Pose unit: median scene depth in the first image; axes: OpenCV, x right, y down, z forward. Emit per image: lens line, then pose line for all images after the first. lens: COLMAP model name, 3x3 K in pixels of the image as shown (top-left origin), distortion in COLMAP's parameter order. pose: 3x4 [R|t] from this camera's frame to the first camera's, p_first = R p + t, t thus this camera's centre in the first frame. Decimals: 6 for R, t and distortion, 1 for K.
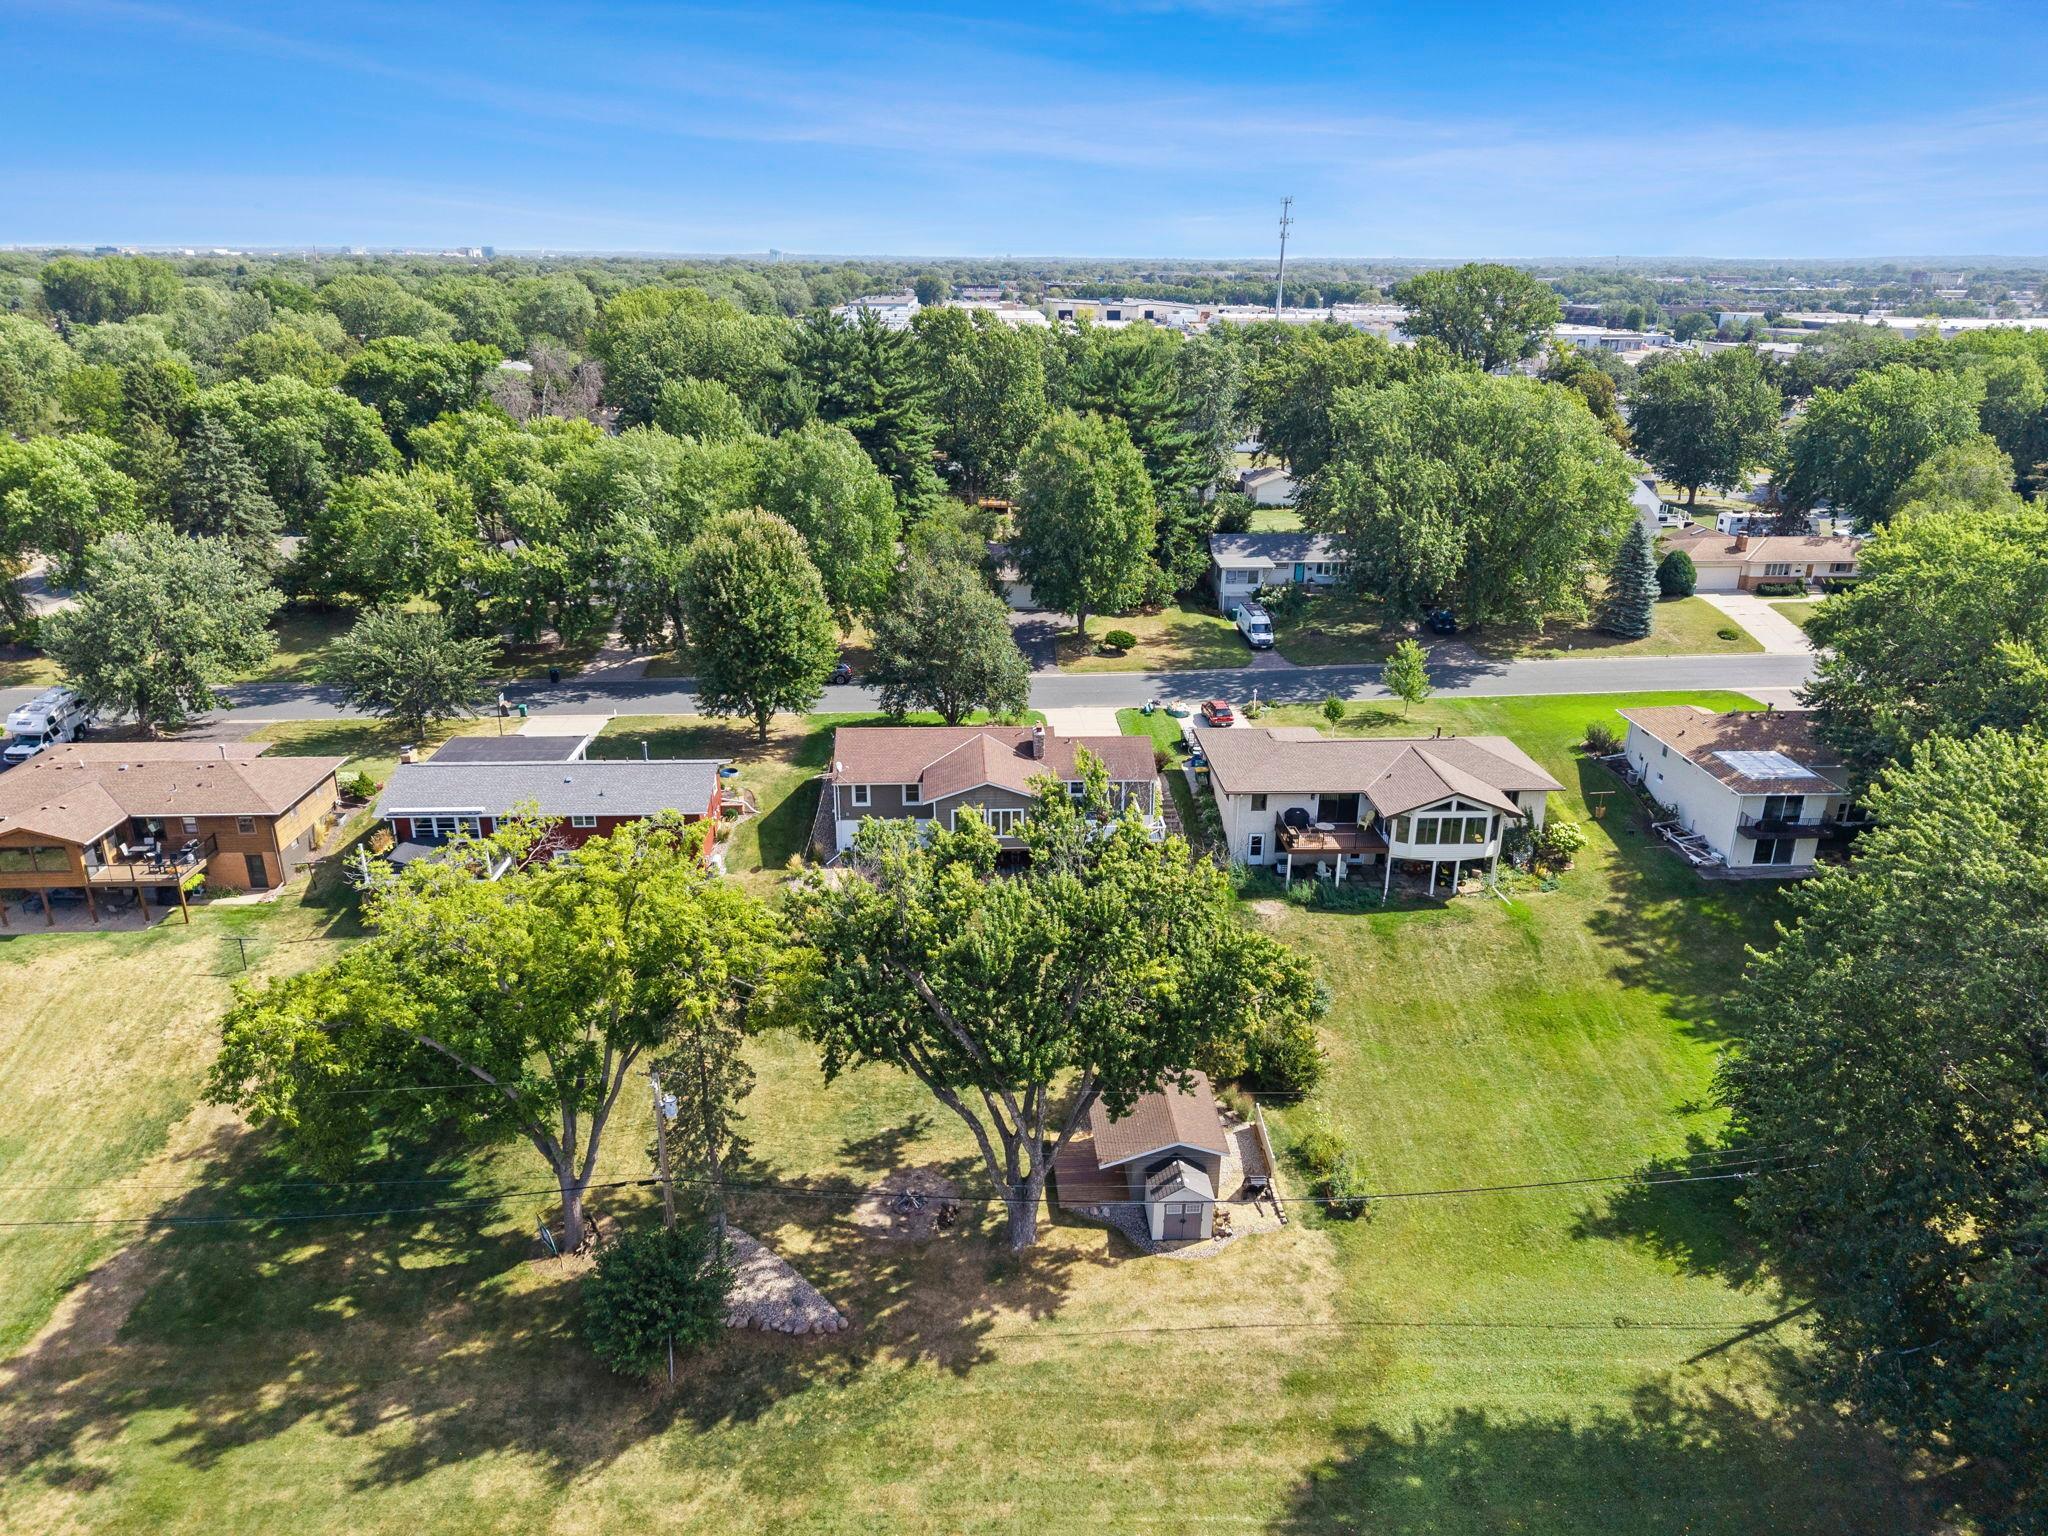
lens RADIAL K [[1361.8, 0, 1020.9], [0, 1361.8, 760.5], [0, 0, 1]] dist [0.025929, -0.030823]
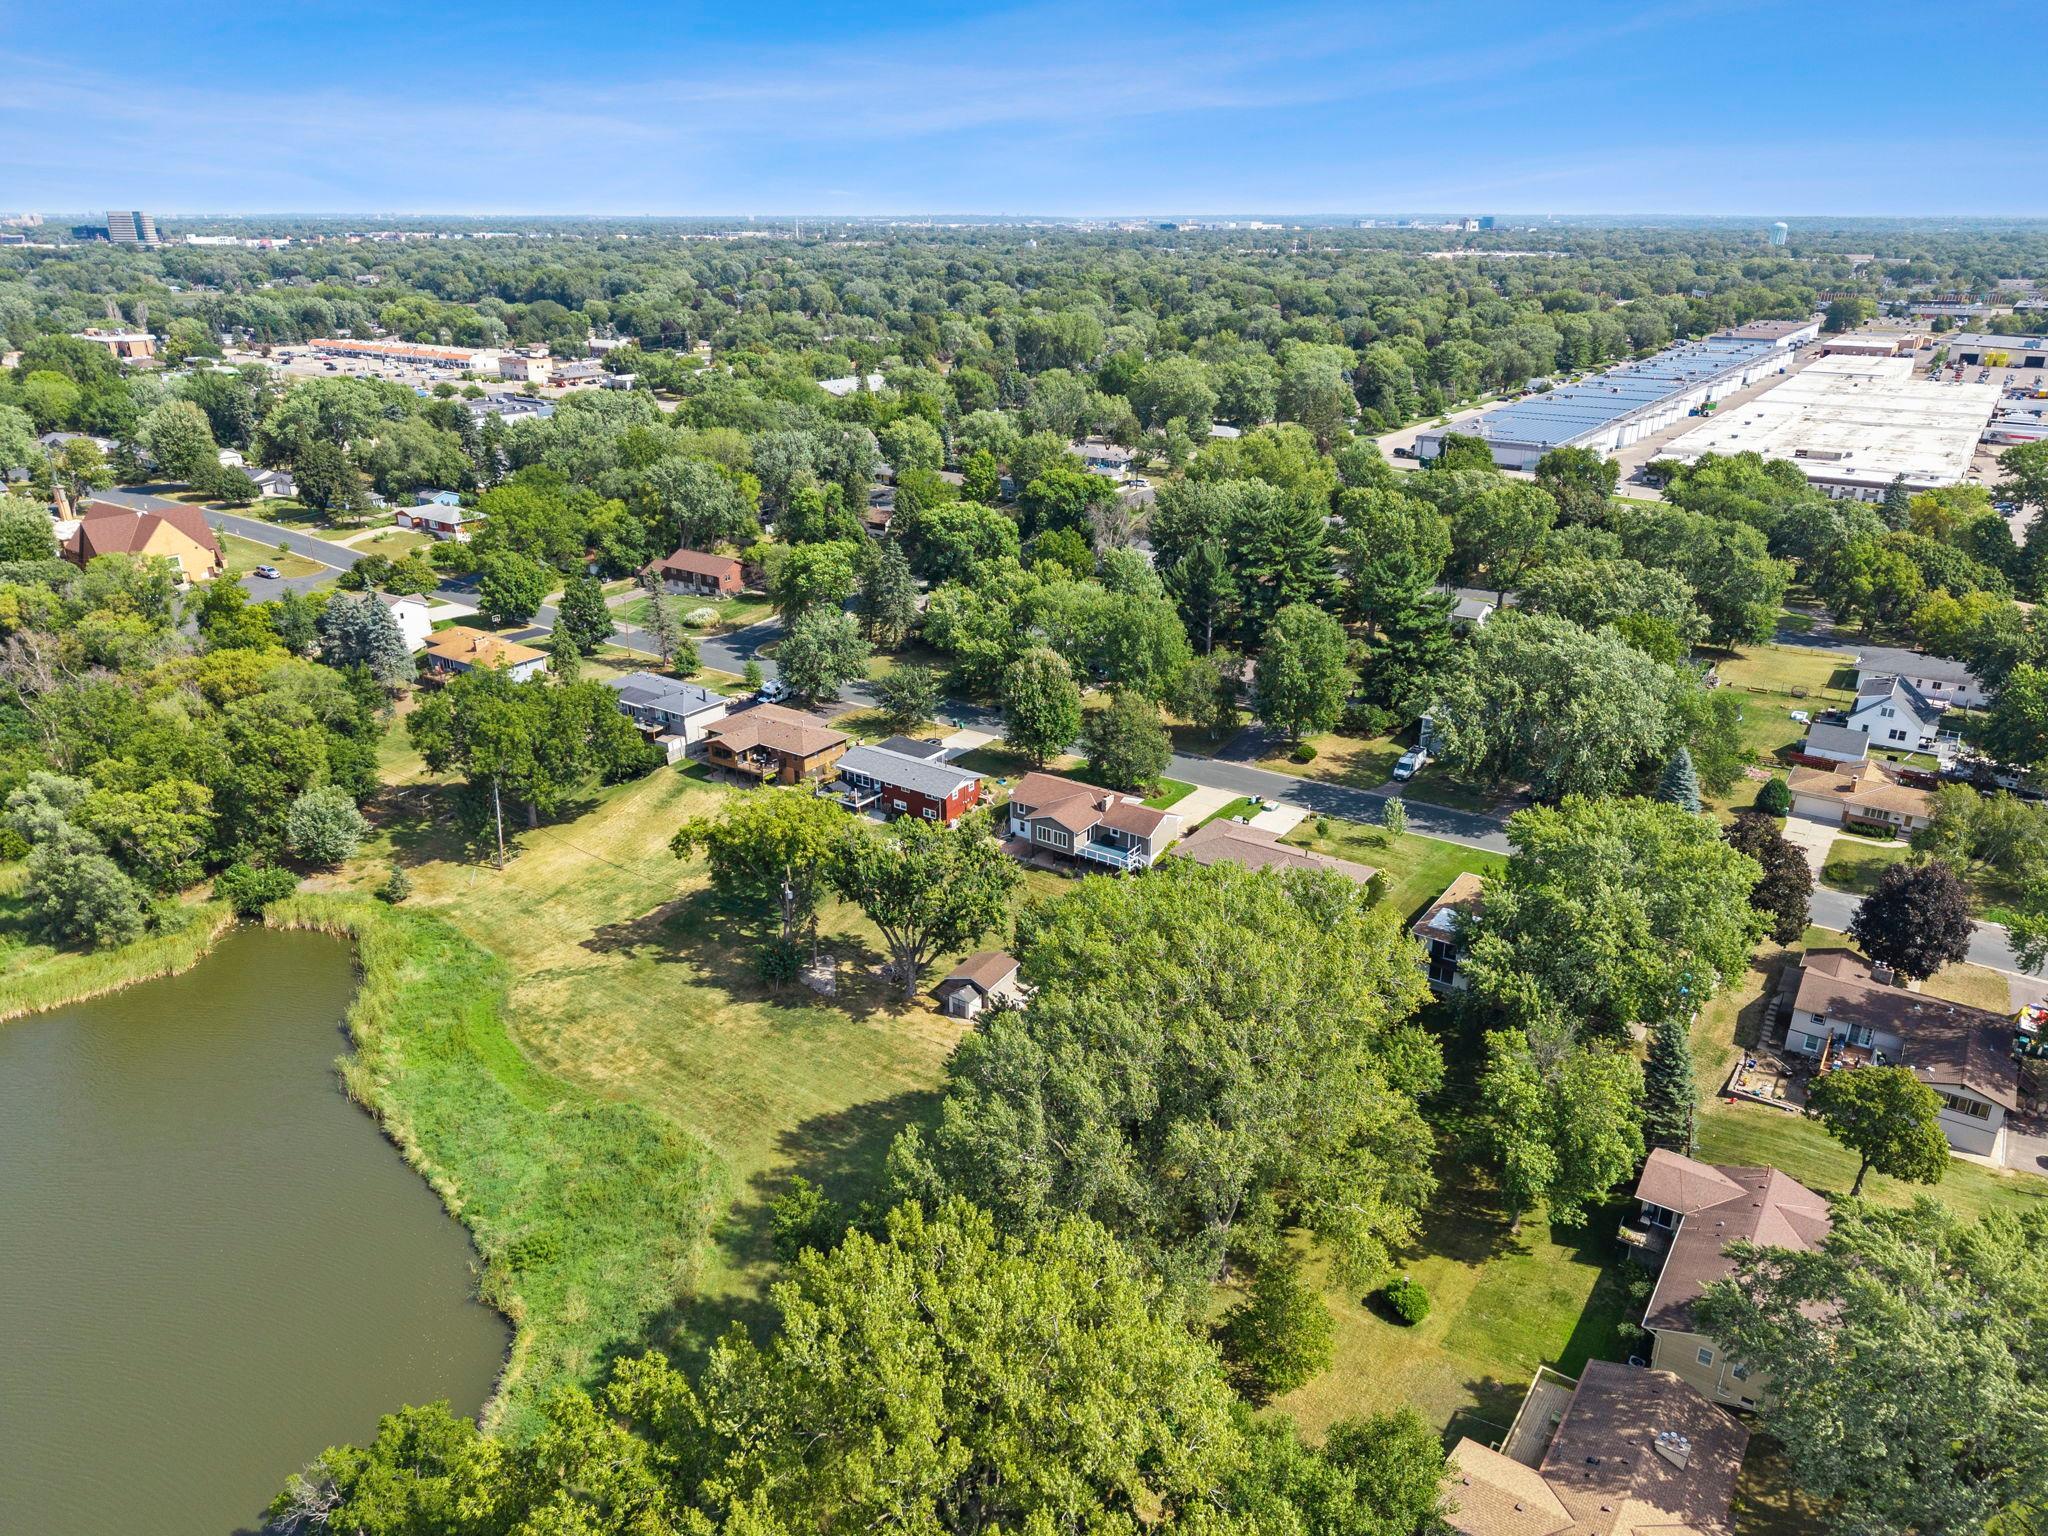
lens RADIAL K [[1361.8, 0, 1053.1], [0, 1361.8, 756.7], [0, 0, 1]] dist [0.025929, -0.030823]
pose [[0.799326, 0.216189, -0.560660, 1.082602], [-0.204471, 0.975216, 0.084530, -0.239765], [0.565039, 0.047072, 0.823720, -0.657956]]
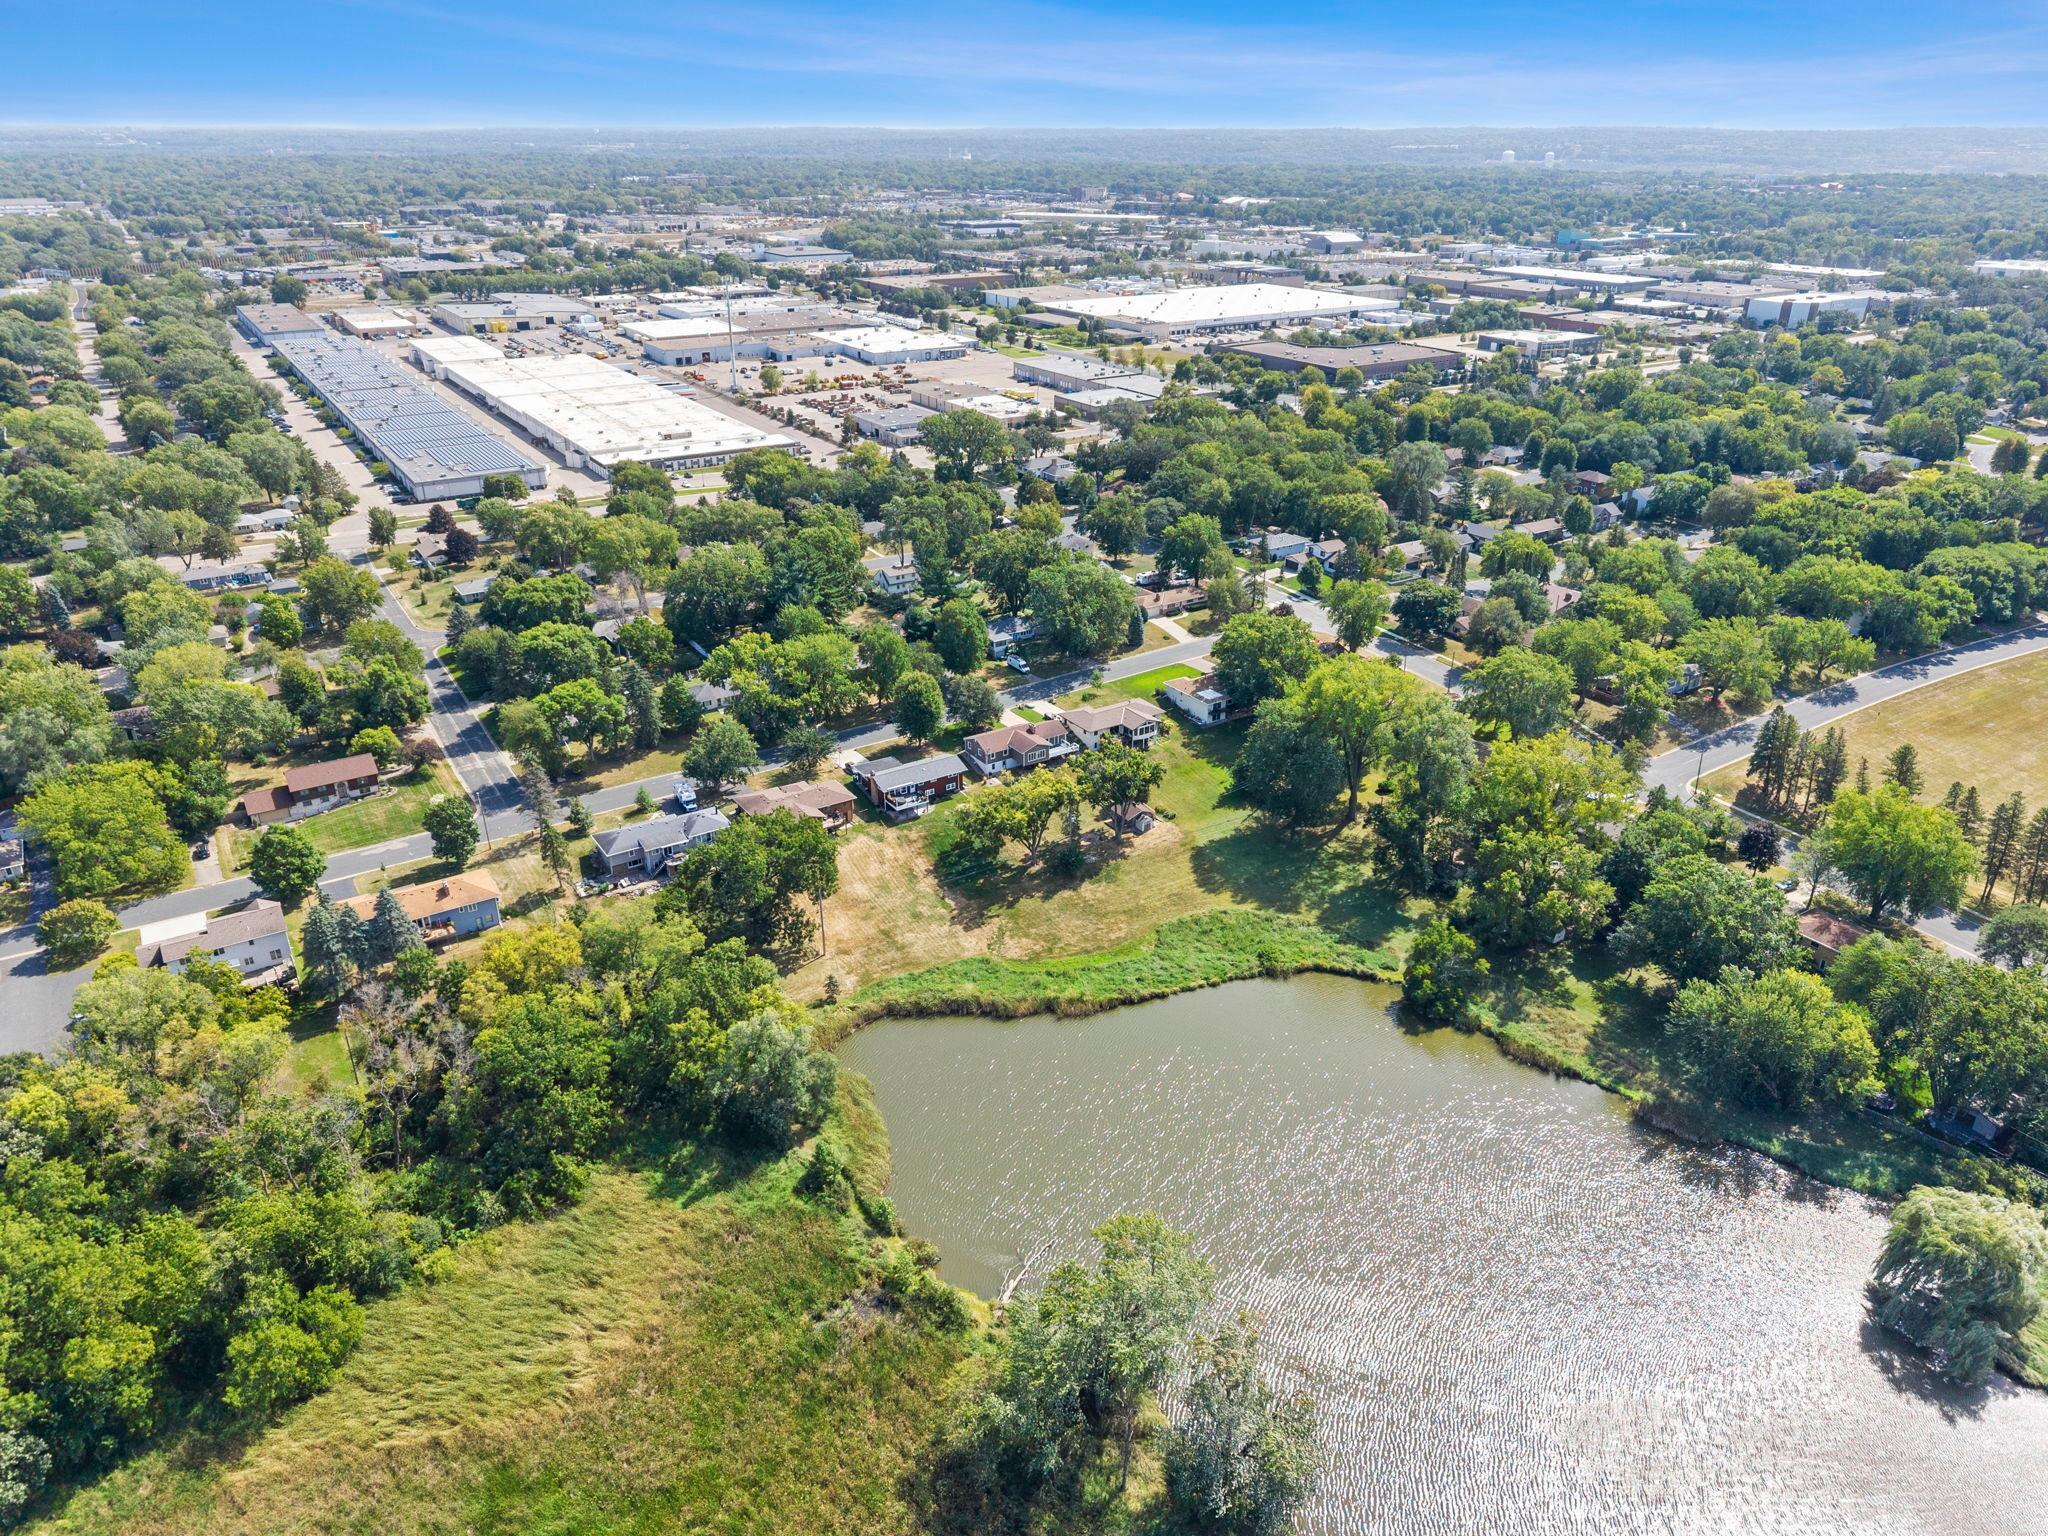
lens RADIAL K [[1361.8, 0, 1022.5], [0, 1361.8, 764.9], [0, 0, 1]] dist [0.025929, -0.030823]
pose [[0.862988, -0.217216, 0.456146, -1.668575], [0.178108, 0.975695, 0.127659, -0.383788], [-0.472789, -0.028925, 0.880701, -2.072585]]
